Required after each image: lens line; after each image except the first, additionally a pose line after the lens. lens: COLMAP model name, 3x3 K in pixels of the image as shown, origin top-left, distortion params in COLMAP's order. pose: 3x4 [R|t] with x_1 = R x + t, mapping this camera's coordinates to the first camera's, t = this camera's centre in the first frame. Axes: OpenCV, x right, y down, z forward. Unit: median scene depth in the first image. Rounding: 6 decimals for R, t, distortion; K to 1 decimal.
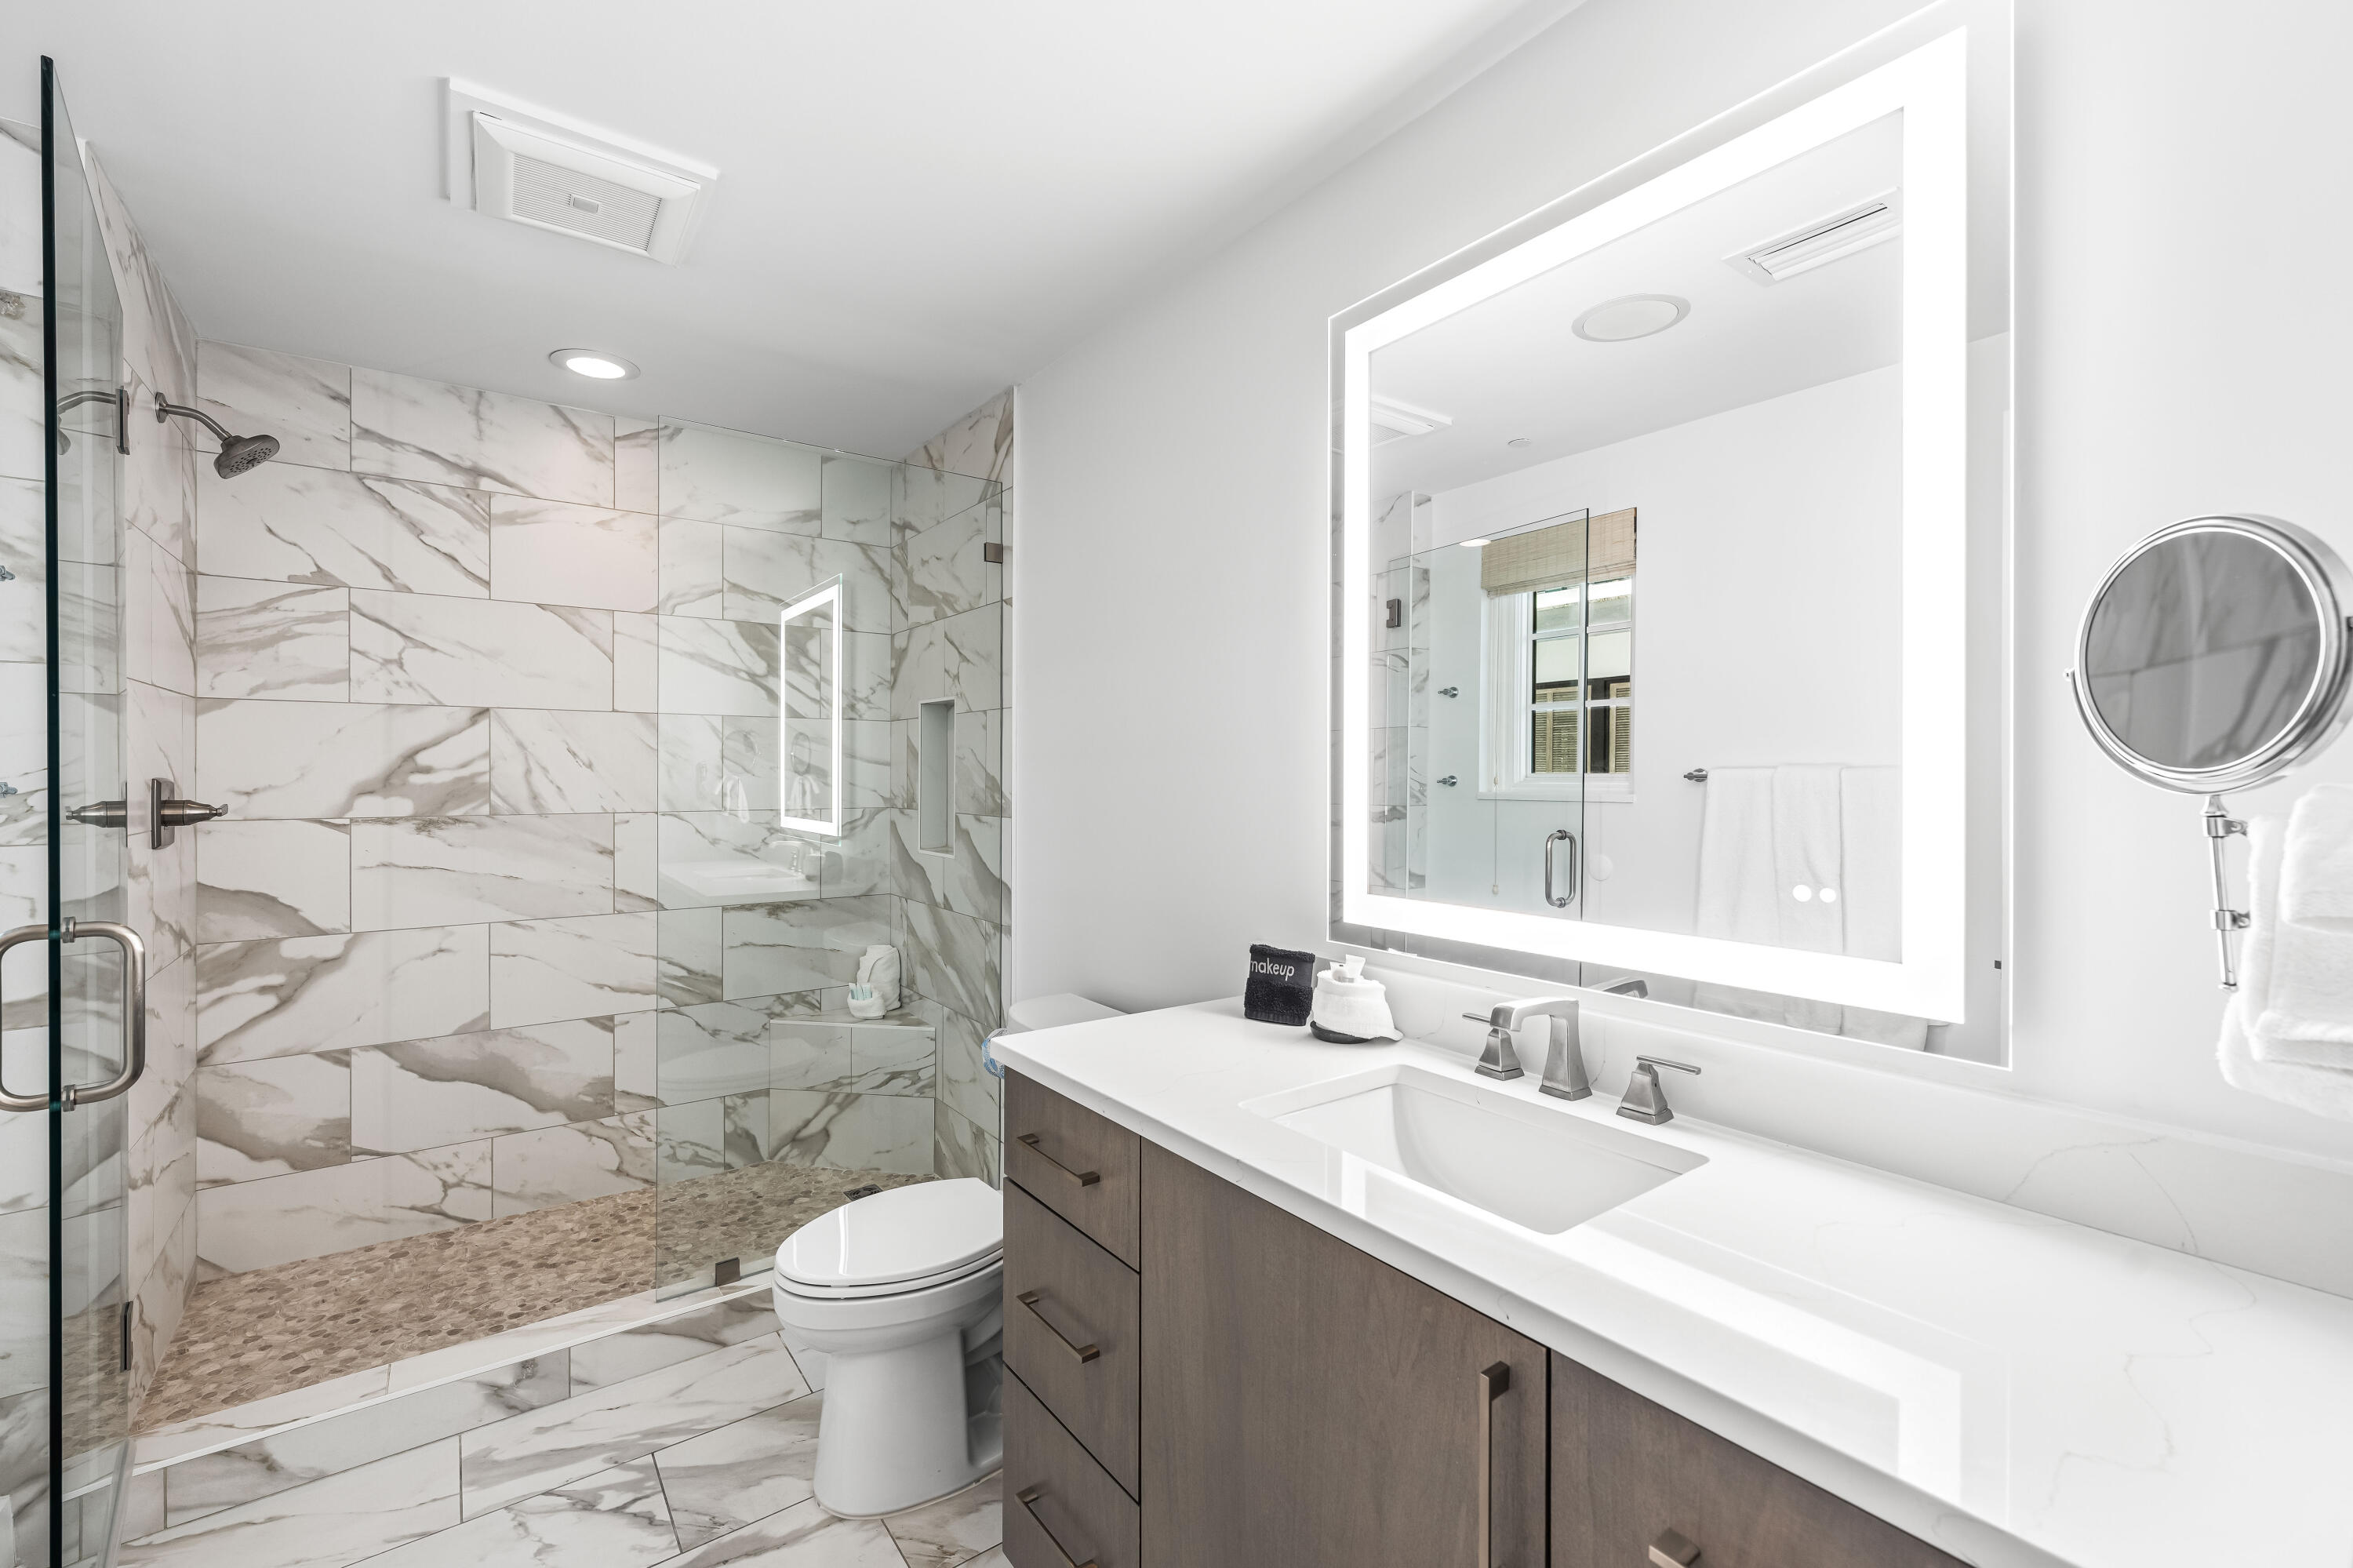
lens RADIAL K [[971.3, 0, 1177.3], [0, 971.3, 776.7], [0, 0, 1]] dist [-0.013021, 0.000471]
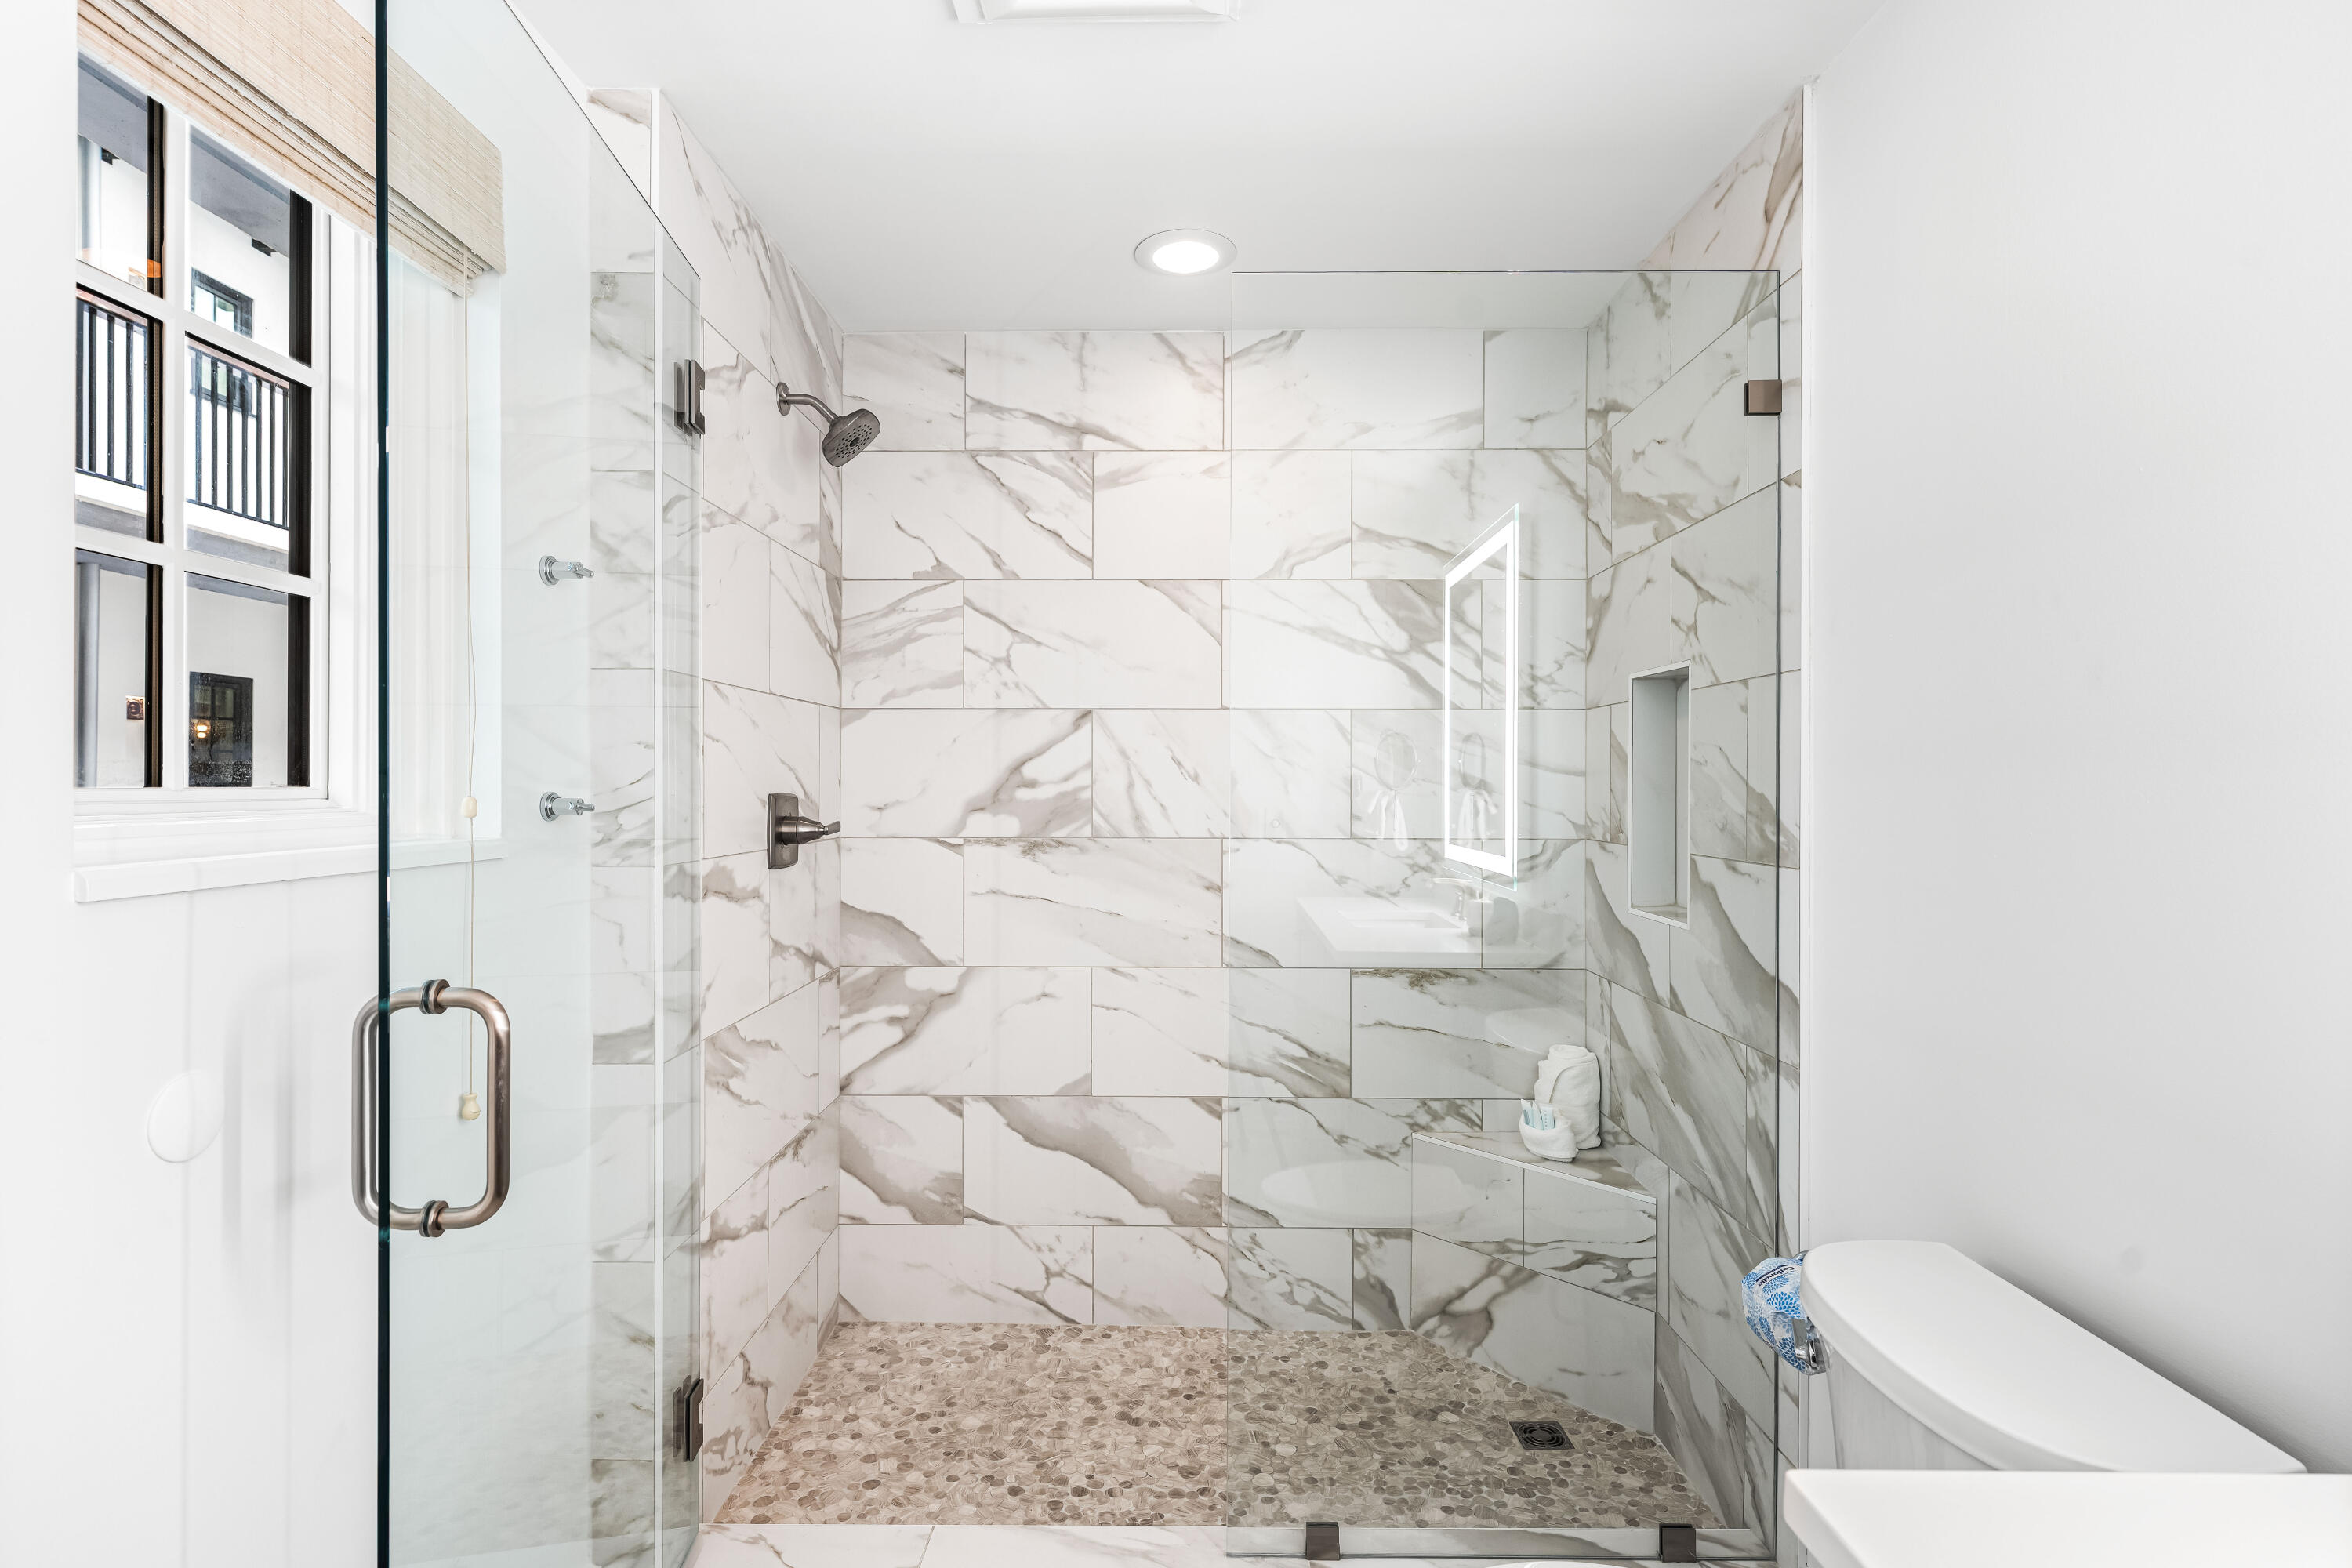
lens RADIAL K [[1148.1, 0, 1176.9], [0, 1148.1, 782.3], [0, 0, 1]] dist [0.008647, -0.000417]
pose [[0.798949, -0.001763, -0.601397, -0.057526], [-0.002214, 0.999980, -0.005873, -0.002427], [0.601395, 0.006024, 0.798929, 0.253433]]
